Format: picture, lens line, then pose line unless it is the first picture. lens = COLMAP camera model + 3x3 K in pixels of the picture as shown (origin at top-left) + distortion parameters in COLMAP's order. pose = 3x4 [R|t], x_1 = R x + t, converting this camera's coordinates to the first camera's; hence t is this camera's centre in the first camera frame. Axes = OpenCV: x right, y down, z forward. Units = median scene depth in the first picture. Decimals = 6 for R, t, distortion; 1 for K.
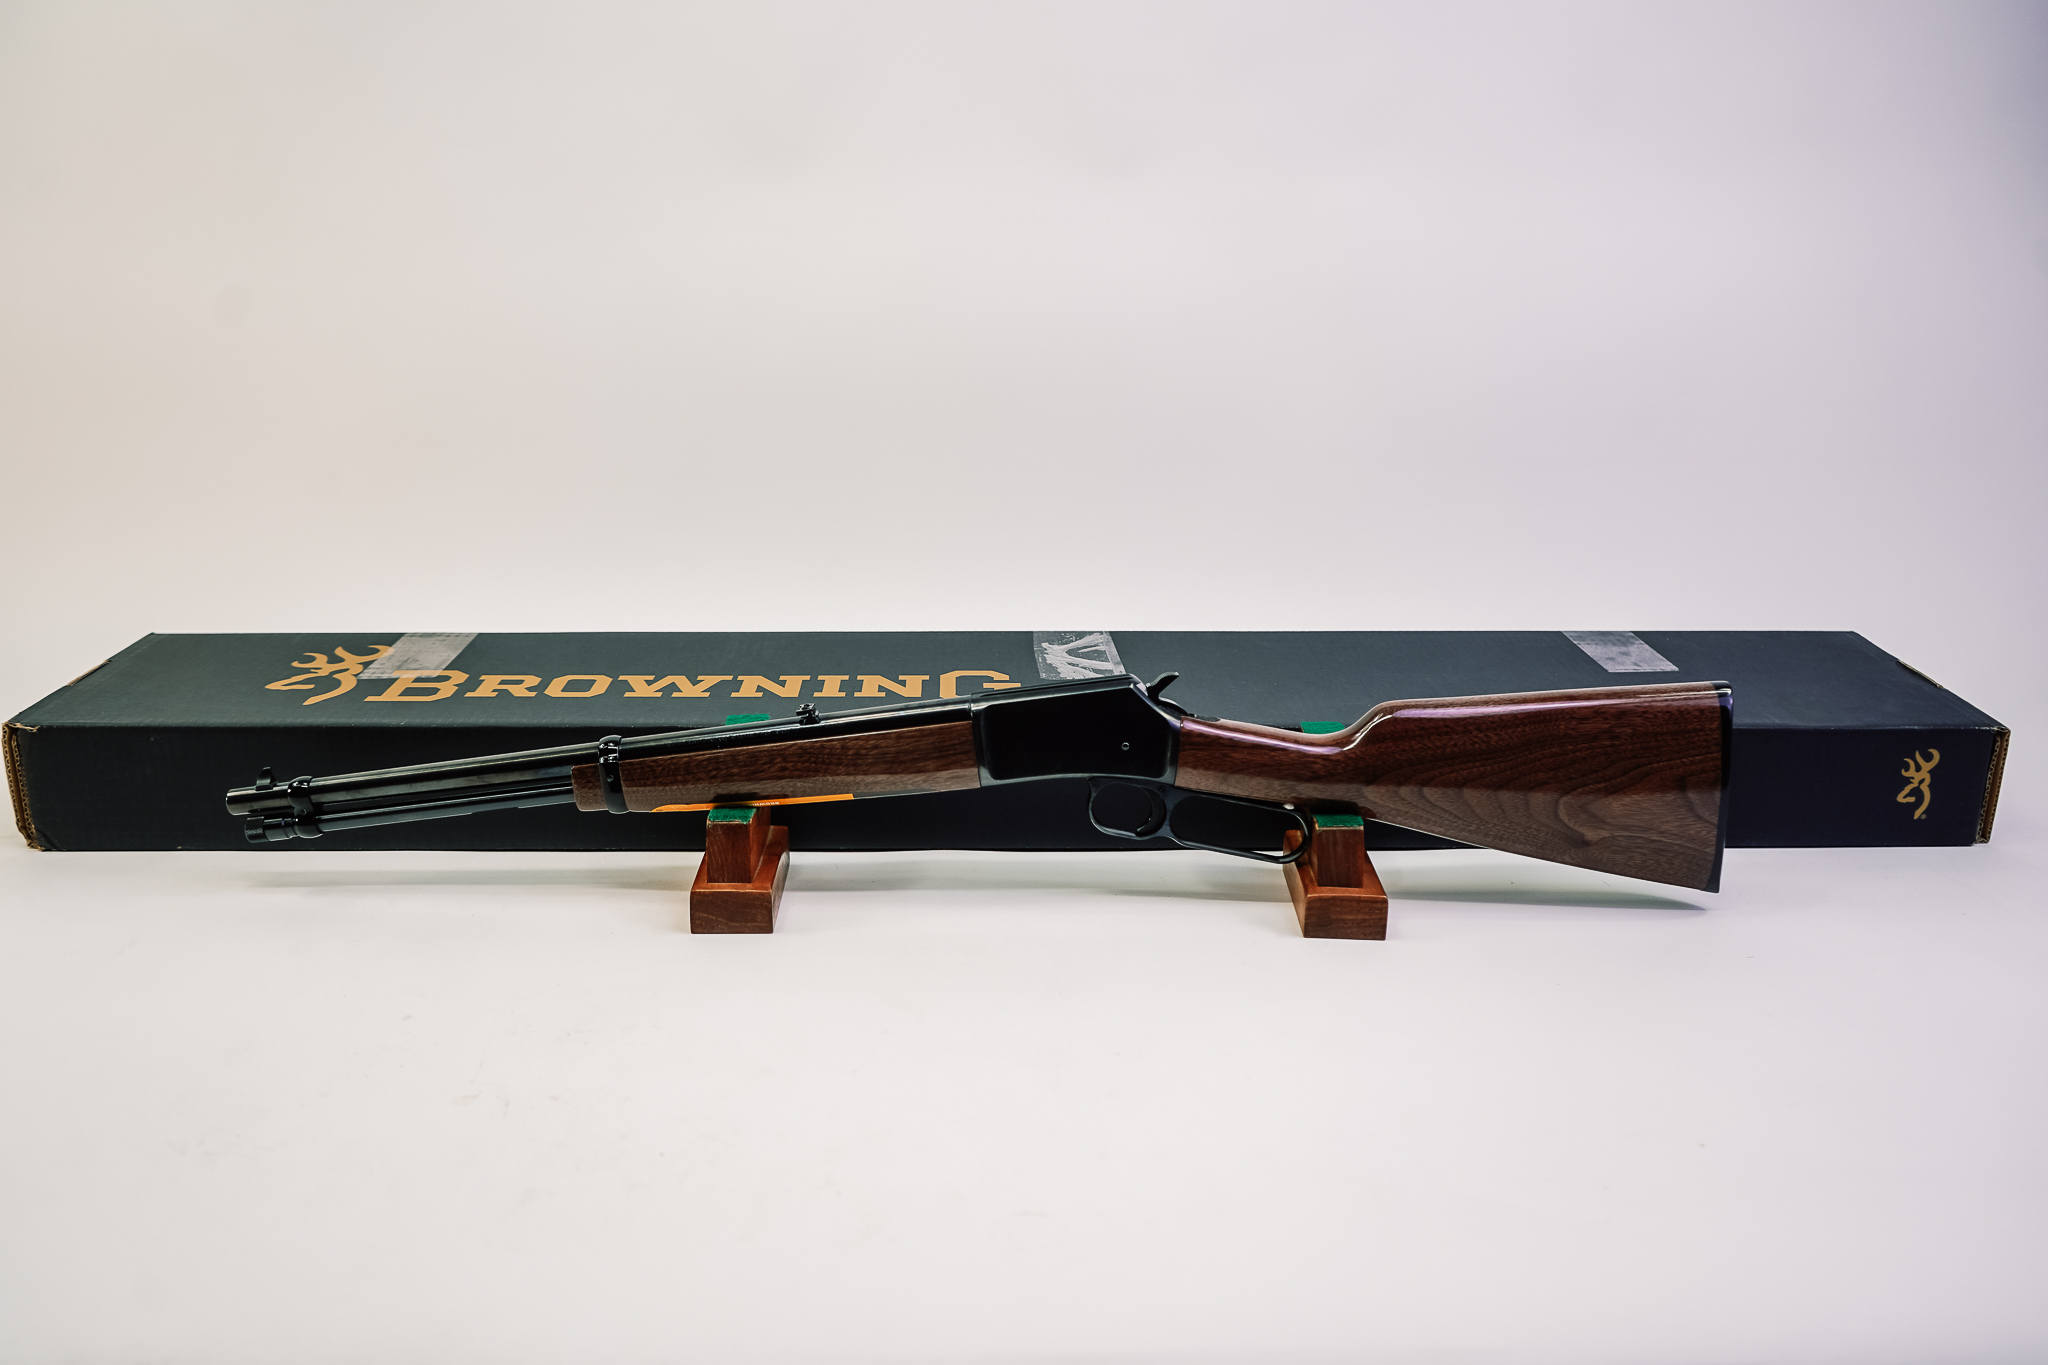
lens RADIAL K [[1709.1, 0, 1026.6], [0, 1709.1, 716.8], [0, 0, 1]] dist [-0.002397, -0.000456]
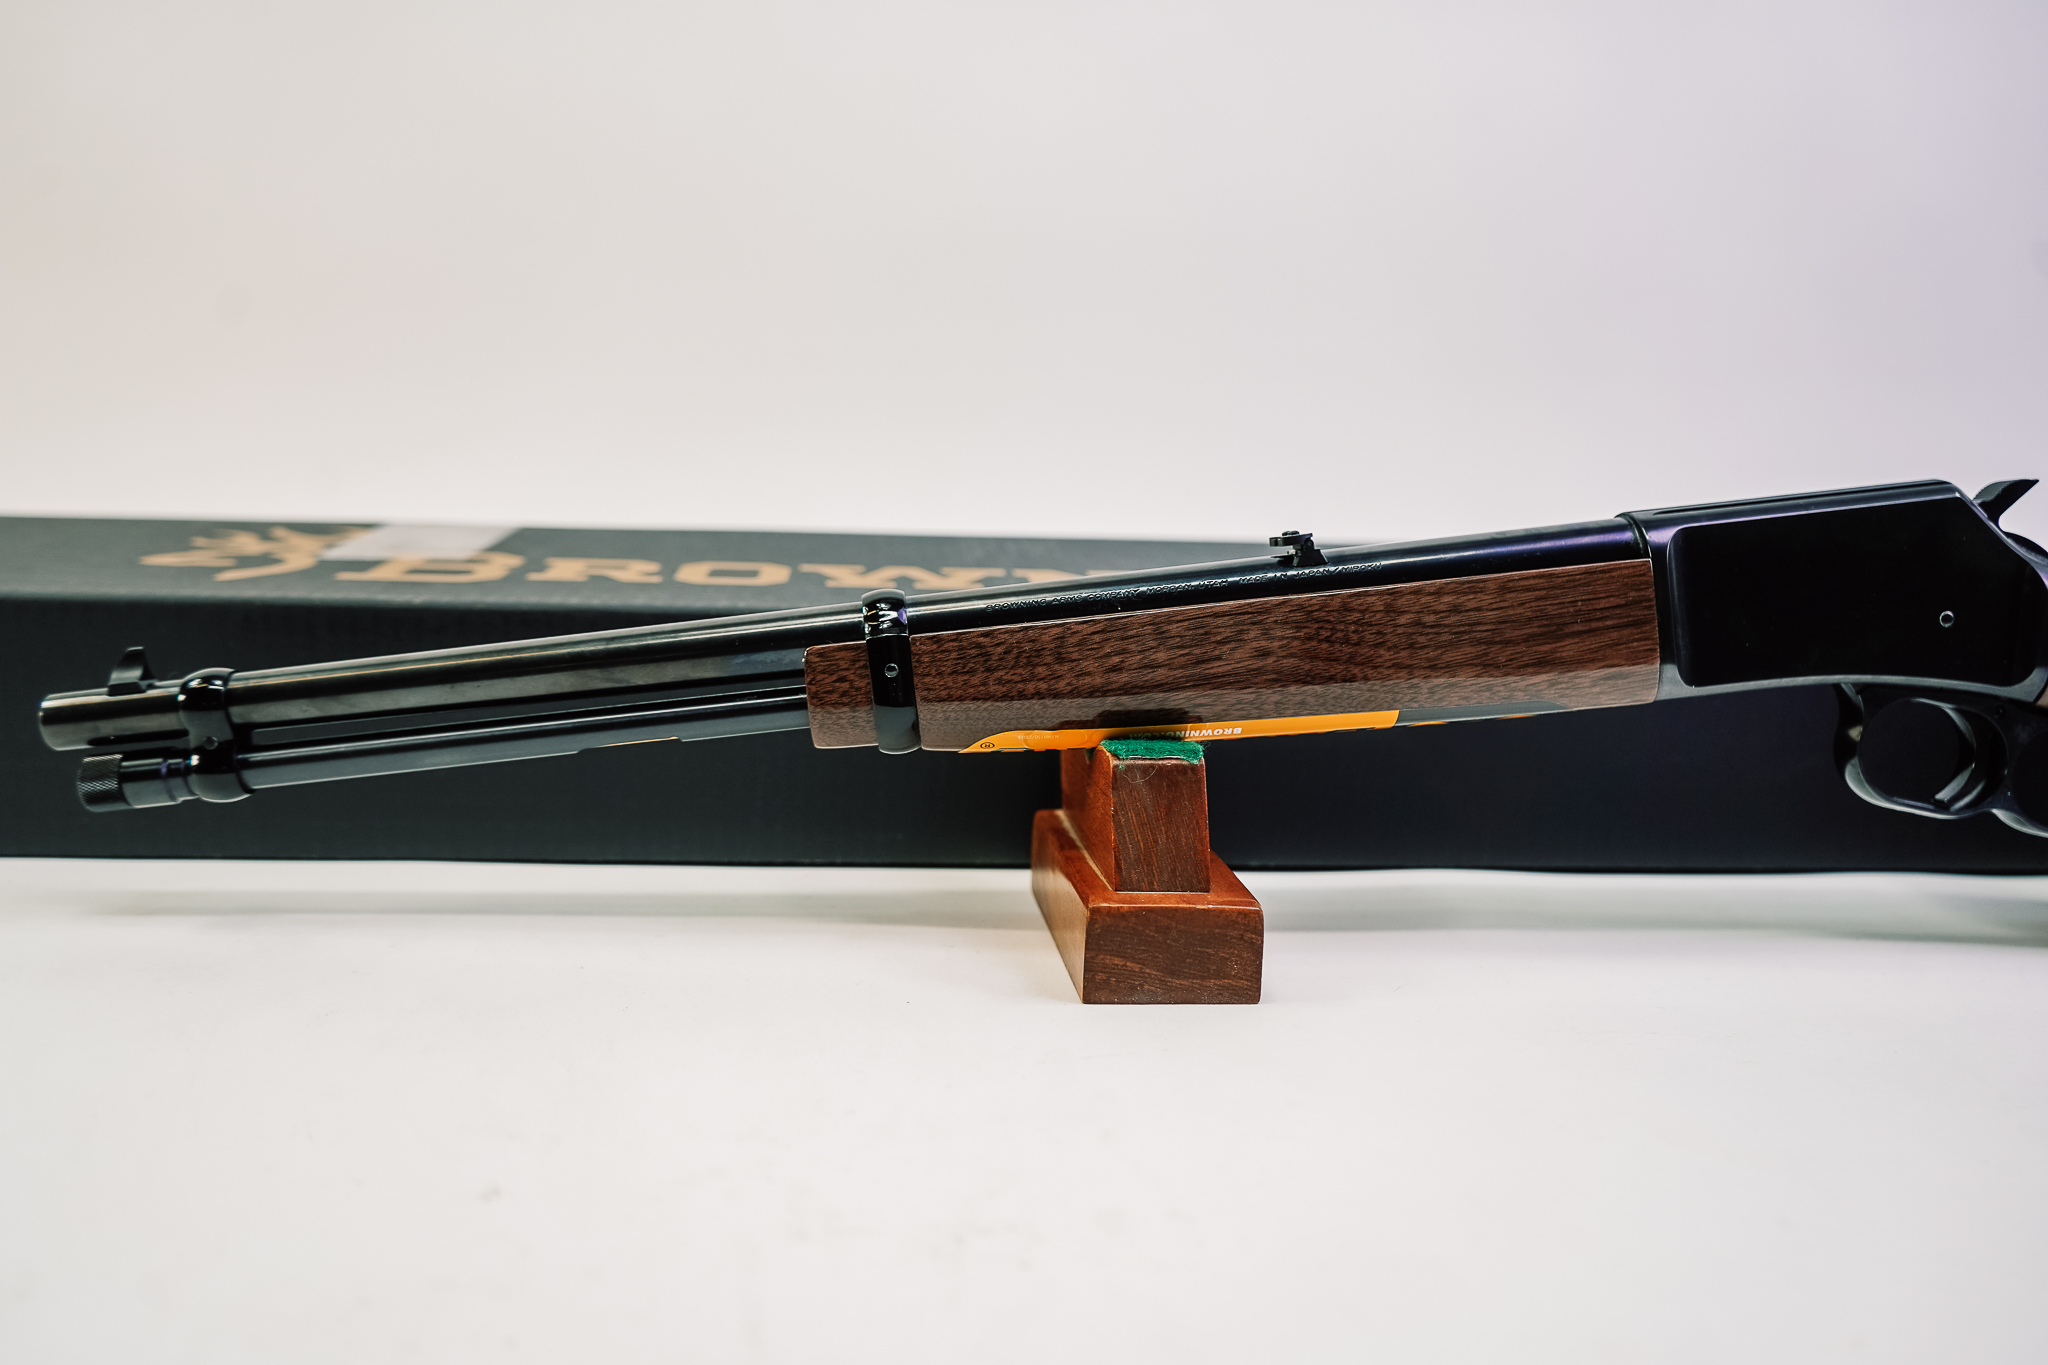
lens RADIAL K [[1709.1, 0, 1026.6], [0, 1709.1, 716.8], [0, 0, 1]] dist [-0.002397, -0.000456]
pose [[0.998035, 0.008827, 0.062032, -0.235061], [-0.002326, 0.994564, -0.104098, 0.096588], [-0.062614, 0.103749, 0.992631, 0.534234]]
